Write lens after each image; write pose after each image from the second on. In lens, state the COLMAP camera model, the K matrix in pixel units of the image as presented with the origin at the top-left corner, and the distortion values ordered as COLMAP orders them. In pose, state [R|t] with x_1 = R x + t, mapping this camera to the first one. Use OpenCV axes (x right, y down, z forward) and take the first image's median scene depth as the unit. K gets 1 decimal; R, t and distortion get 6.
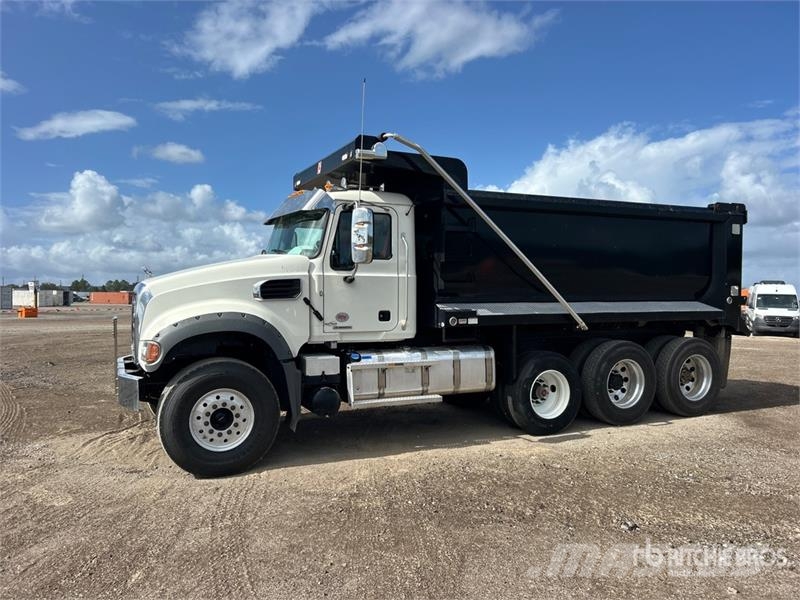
lens RADIAL K [[616.6, 0, 379.2], [0, 616.6, 299.5], [0, 0, 1]] dist [0.055951, -0.008160]
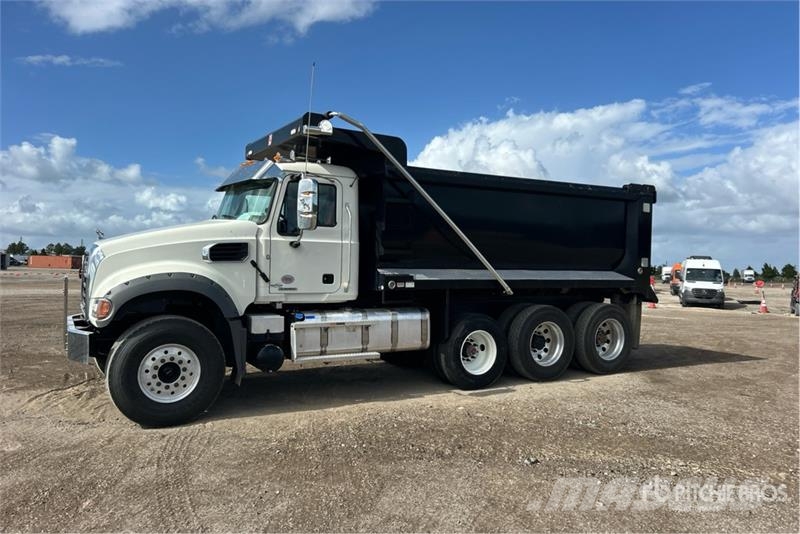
lens RADIAL K [[621.4, 0, 401.8], [0, 621.4, 251.2], [0, 0, 1]] dist [0.033814, 0.000941]
pose [[0.994579, 0.018694, 0.102293, 0.025129], [-0.015773, 0.999447, -0.029289, 0.008012], [-0.102784, 0.027516, 0.994323, -0.097177]]
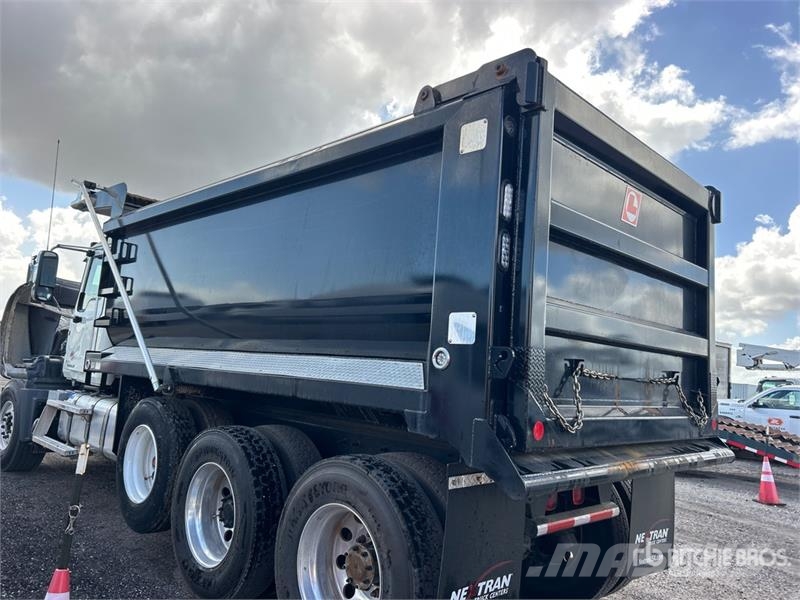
lens RADIAL K [[597.8, 0, 400.0], [0, 597.8, 300.0], [0, 0, 1]] dist [-0.001070, -0.005283]
pose [[0.358094, -0.094048, -0.928937, 1.080620], [-0.090881, 0.986679, -0.134928, 0.020084], [0.929252, 0.132740, 0.344776, 1.130519]]
